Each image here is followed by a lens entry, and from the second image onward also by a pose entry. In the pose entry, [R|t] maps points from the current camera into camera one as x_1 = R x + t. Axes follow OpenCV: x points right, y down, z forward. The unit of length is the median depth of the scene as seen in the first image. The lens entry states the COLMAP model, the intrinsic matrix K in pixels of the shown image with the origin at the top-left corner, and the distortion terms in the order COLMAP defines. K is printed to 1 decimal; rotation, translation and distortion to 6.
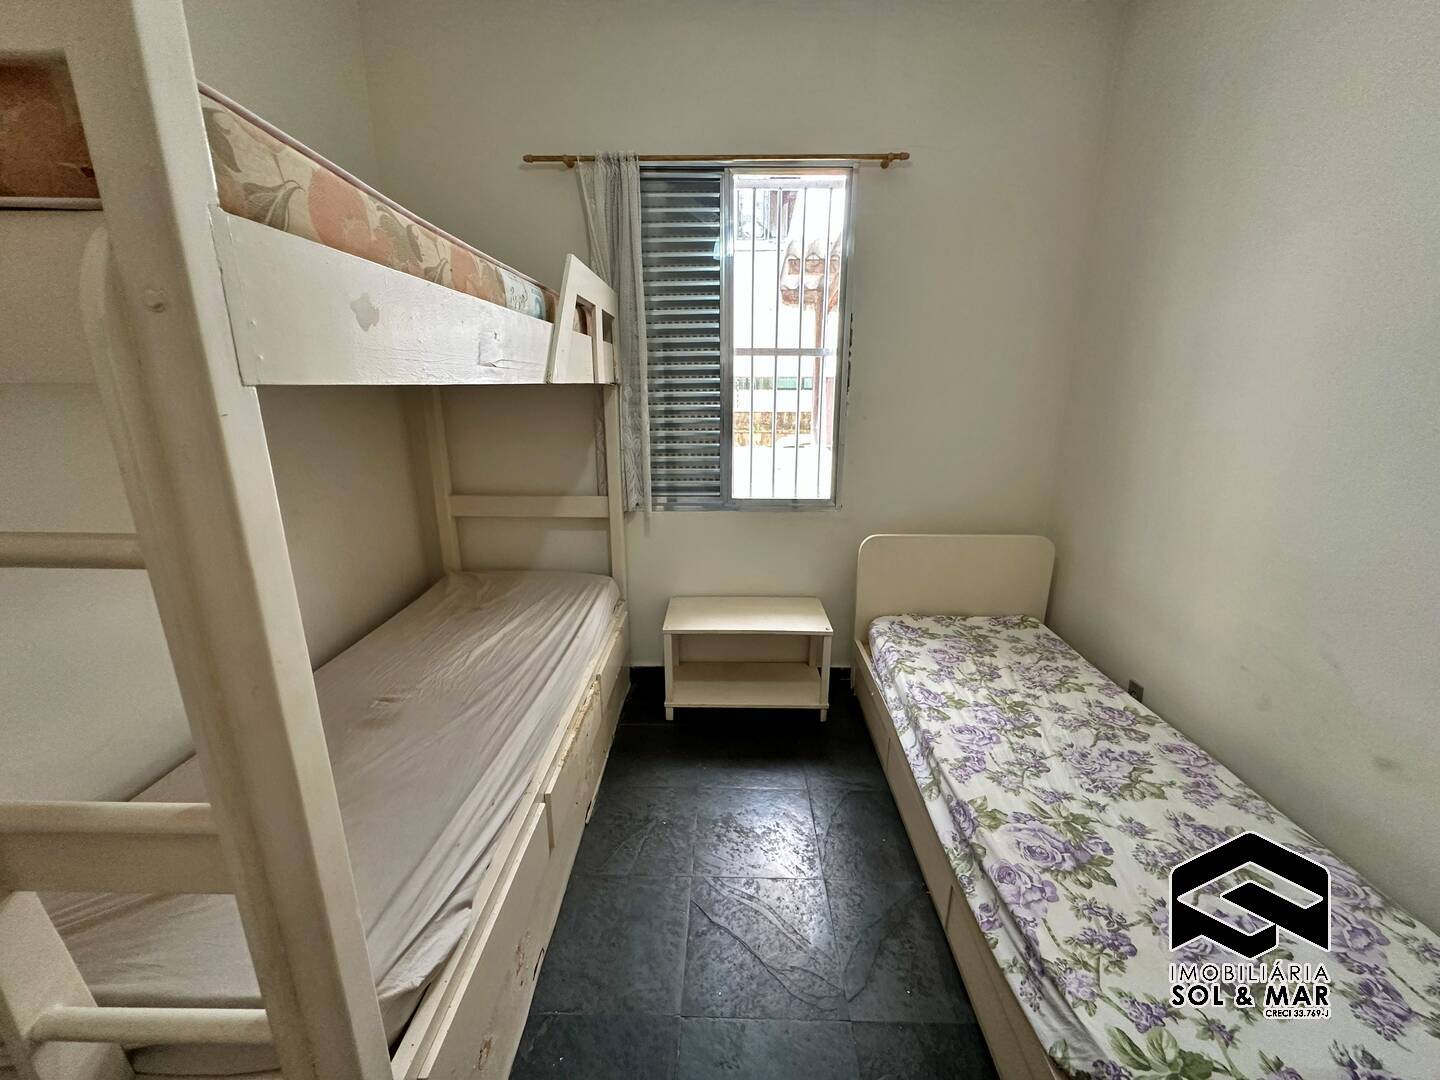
lens RADIAL K [[575.2, 0, 719.5], [0, 575.2, 539.2], [0, 0, 1]] dist [-0.002759, 0.000648]
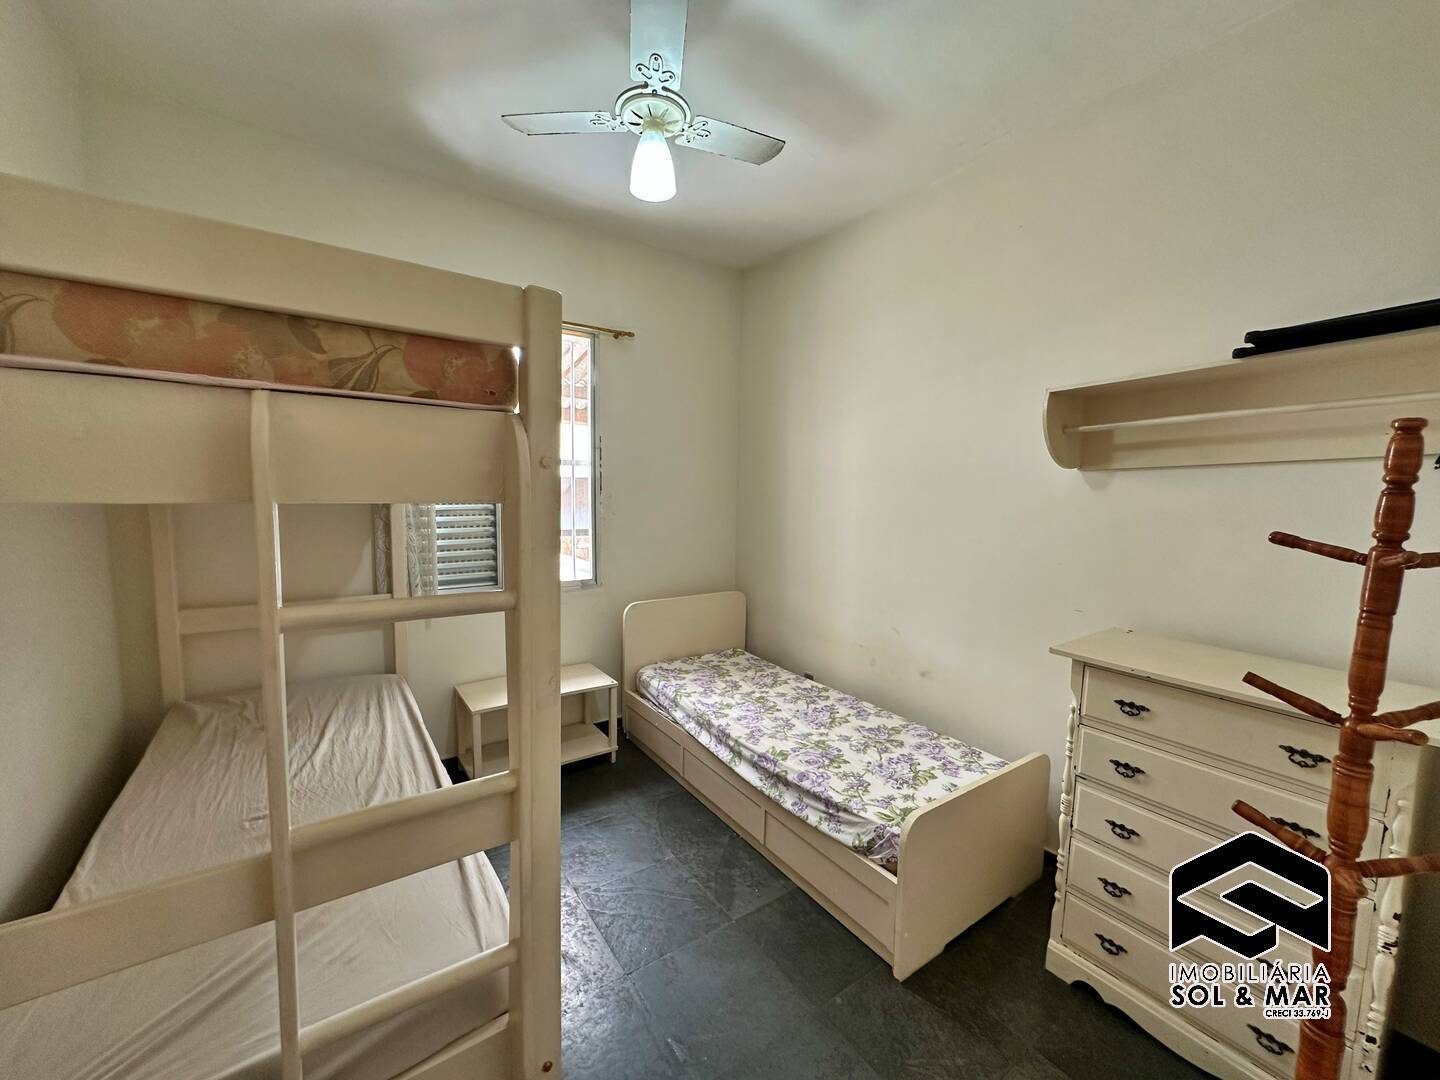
lens RADIAL K [[575.2, 0, 719.1], [0, 575.2, 538.1], [0, 0, 1]] dist [-0.002759, 0.000648]
pose [[0.808579, -0.040708, 0.586977, -0.501855], [0.135239, 0.983753, -0.118070, 0.043109], [-0.572634, 0.174851, 0.800948, -0.256354]]
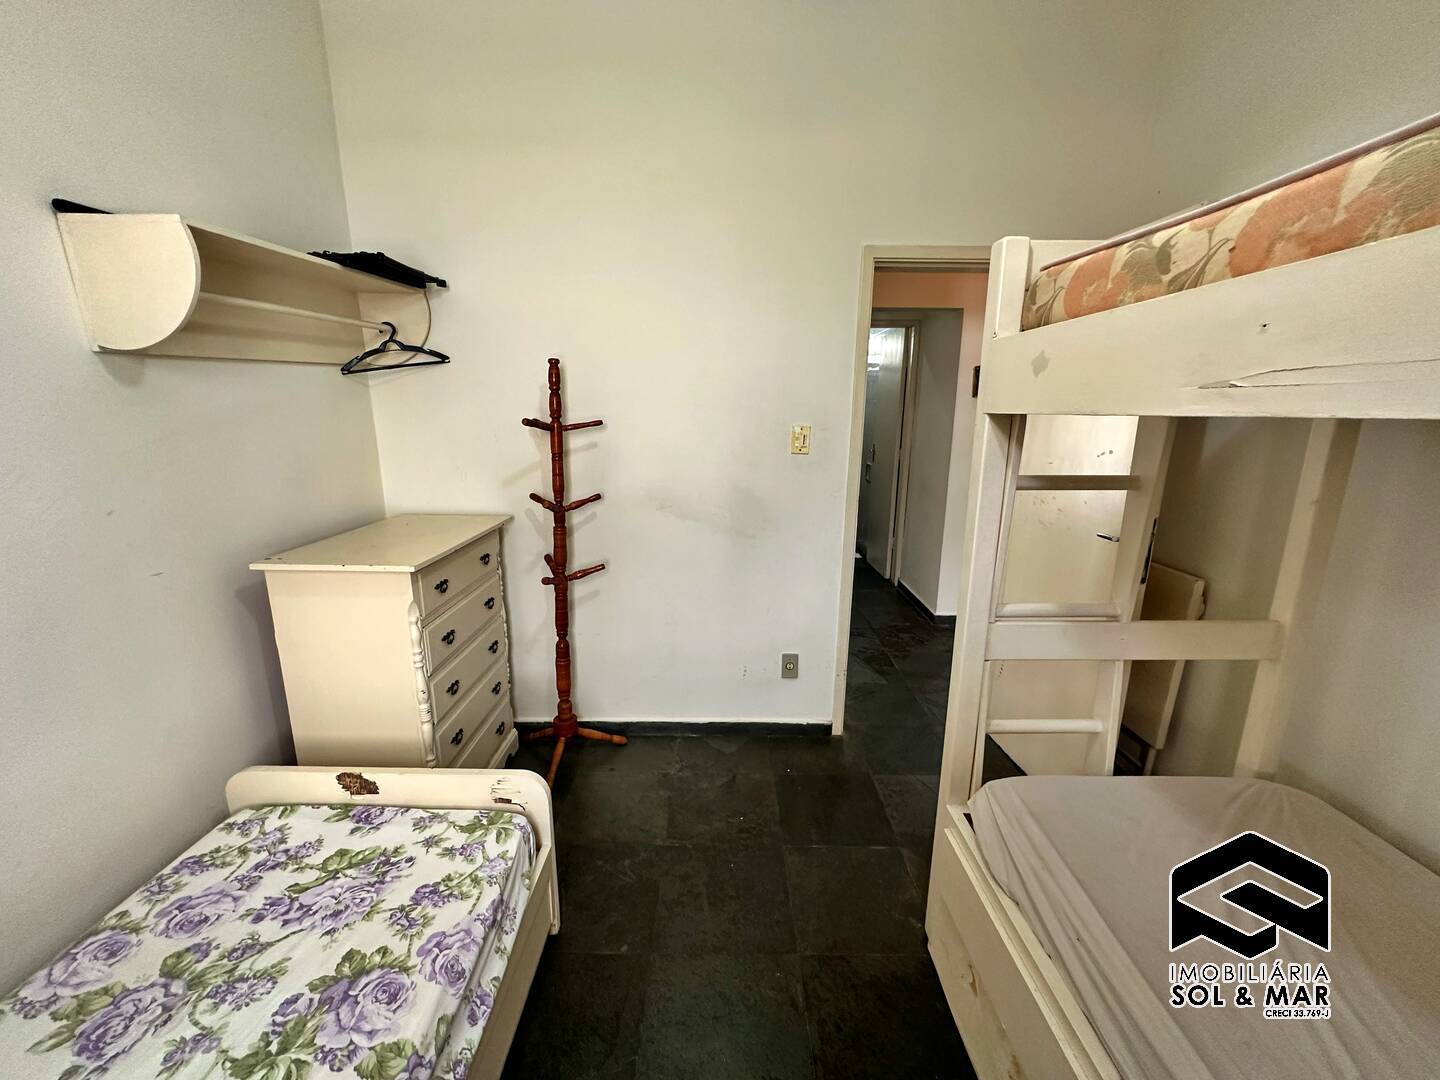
lens RADIAL K [[575.2, 0, 726.3], [0, 575.2, 538.6], [0, 0, 1]] dist [-0.002759, 0.000648]
pose [[-0.999573, -0.004549, -0.028863, 0.089070], [-0.017487, 0.884496, 0.466220, -0.298783], [0.023409, 0.466526, -0.884198, 1.100739]]
